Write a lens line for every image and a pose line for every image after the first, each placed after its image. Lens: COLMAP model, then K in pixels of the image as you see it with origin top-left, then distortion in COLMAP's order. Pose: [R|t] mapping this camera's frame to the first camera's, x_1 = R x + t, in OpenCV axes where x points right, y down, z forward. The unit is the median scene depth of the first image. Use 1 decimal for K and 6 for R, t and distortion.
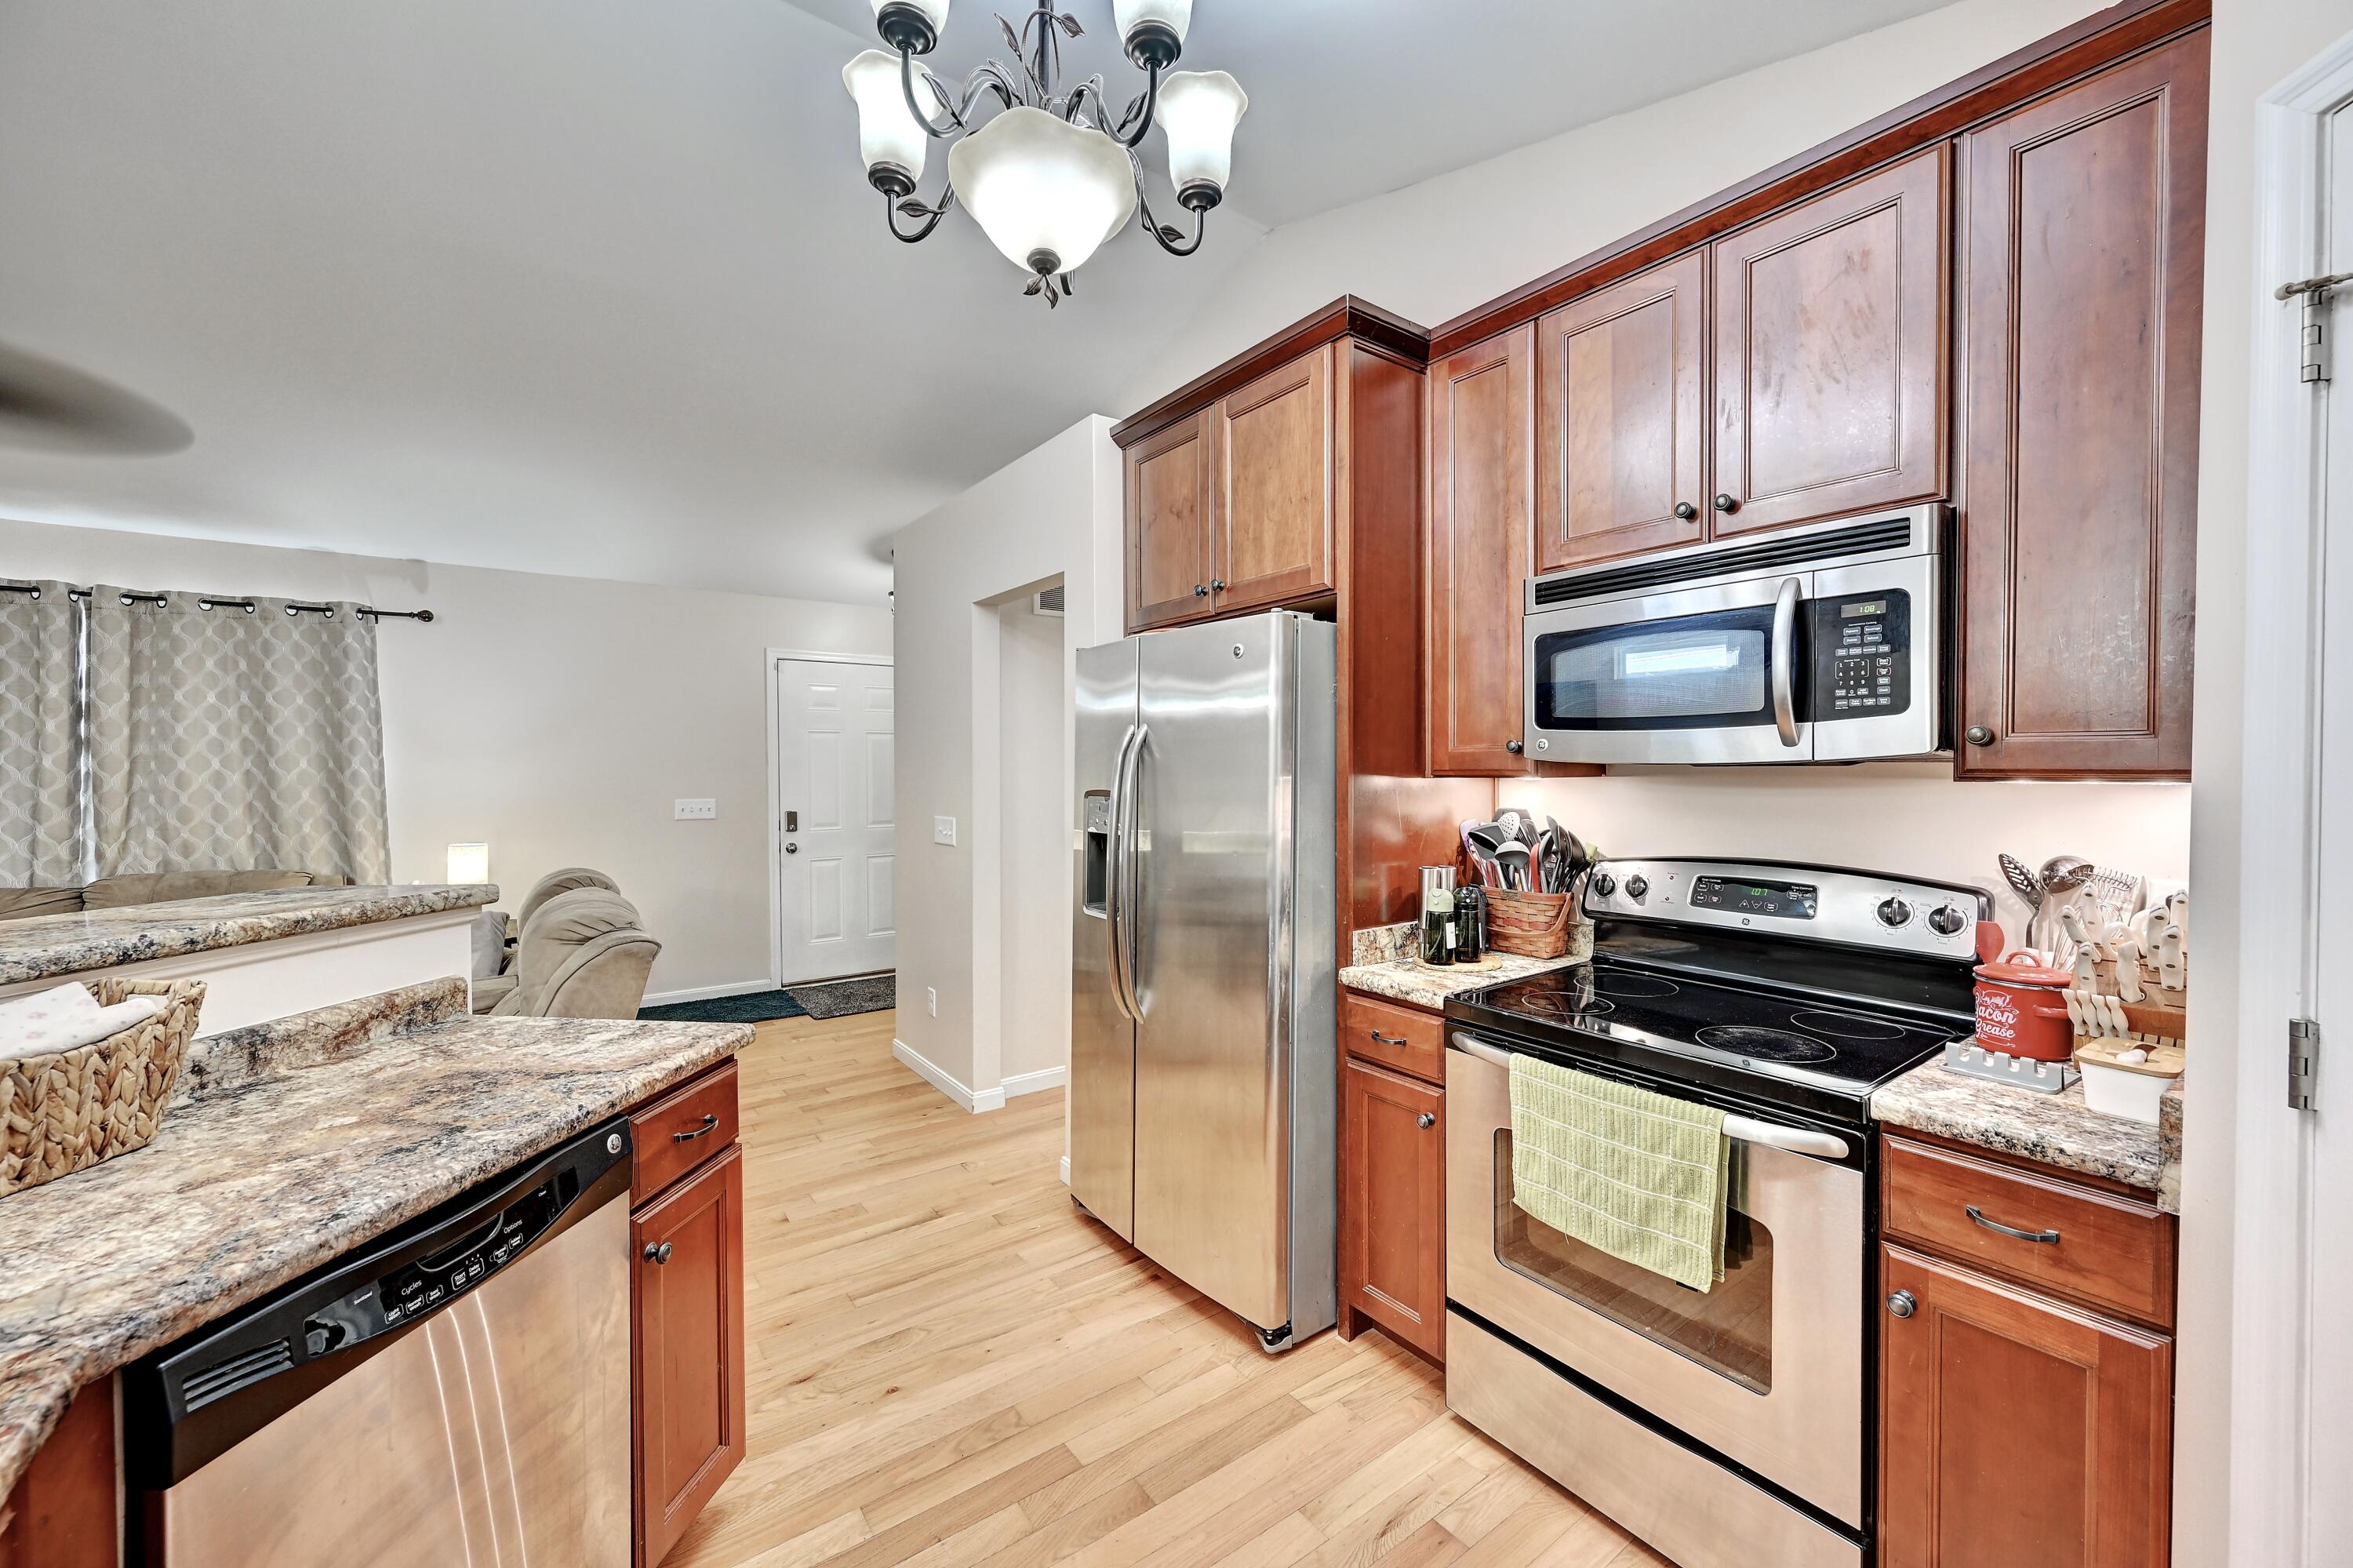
lens RADIAL K [[918.8, 0, 1175.3], [0, 918.8, 782.4], [0, 0, 1]] dist [-0.000199, 0.000086]
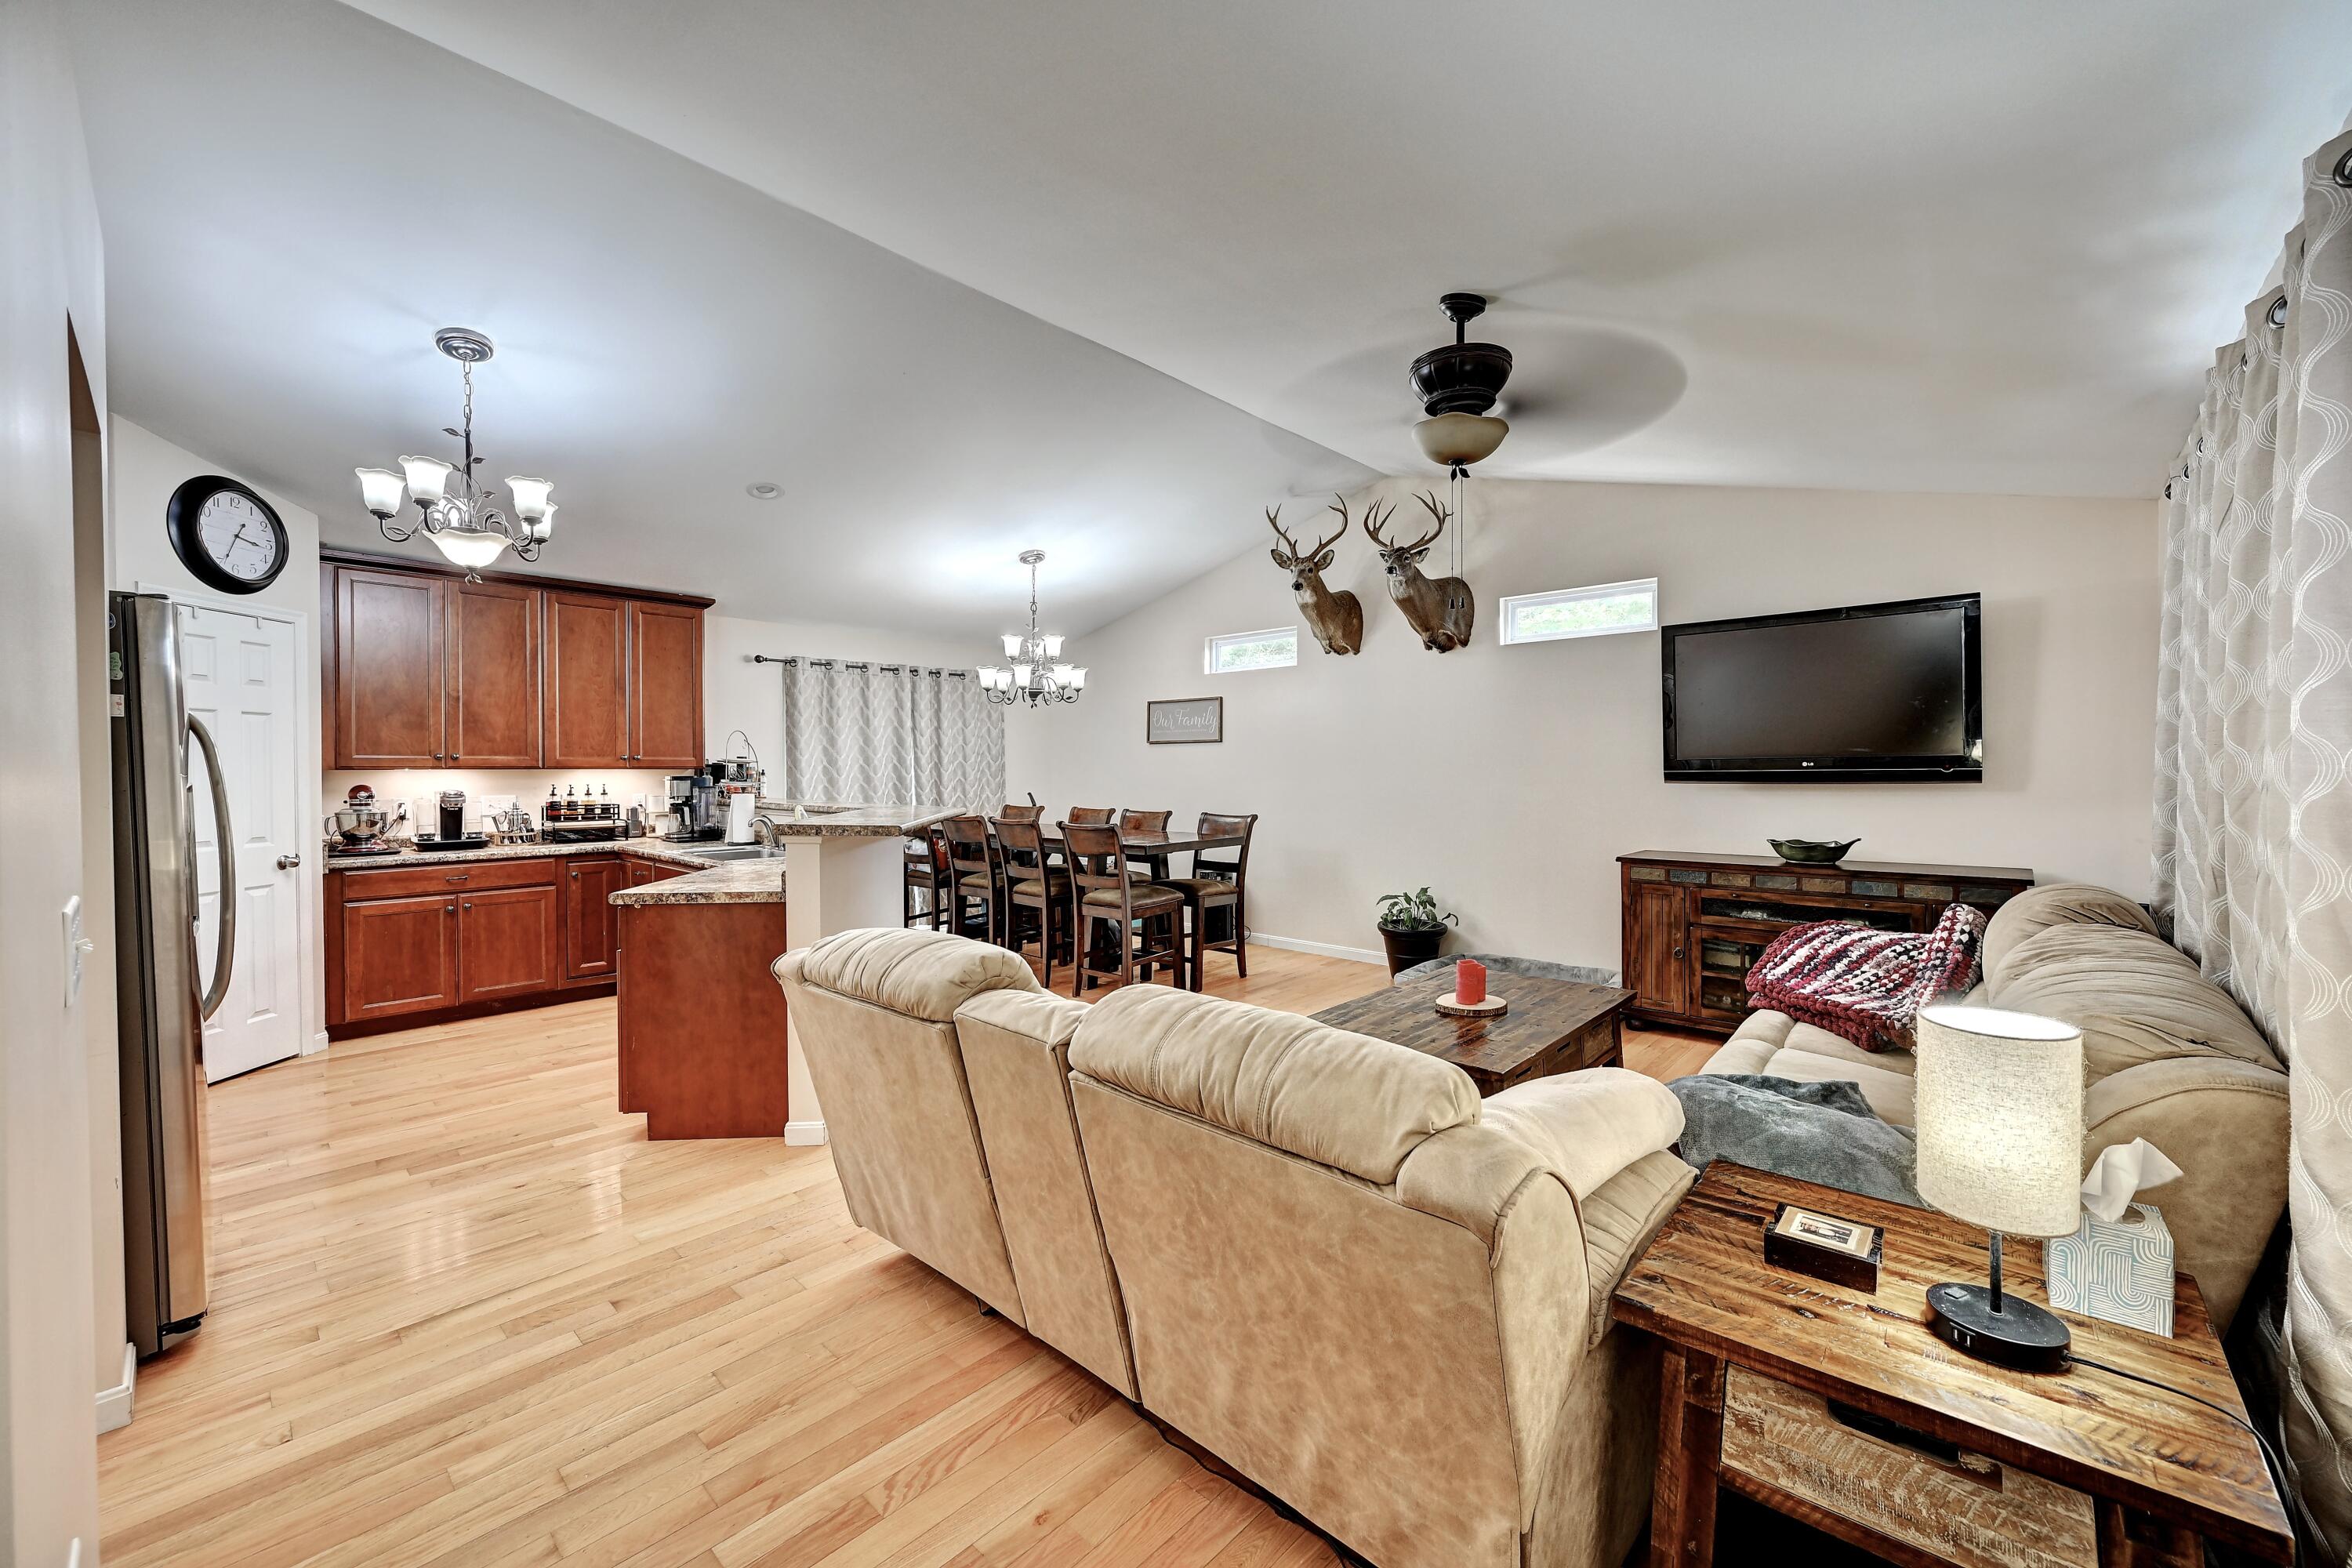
lens RADIAL K [[918.3, 0, 1175.5], [0, 918.3, 781.4], [0, 0, 1]] dist [-0.000199, 0.000086]
pose [[-0.981926, 0.009991, -0.188999, -0.784518], [0.003911, 0.999463, 0.032519, -0.016562], [0.189222, 0.031193, -0.981439, 1.932706]]
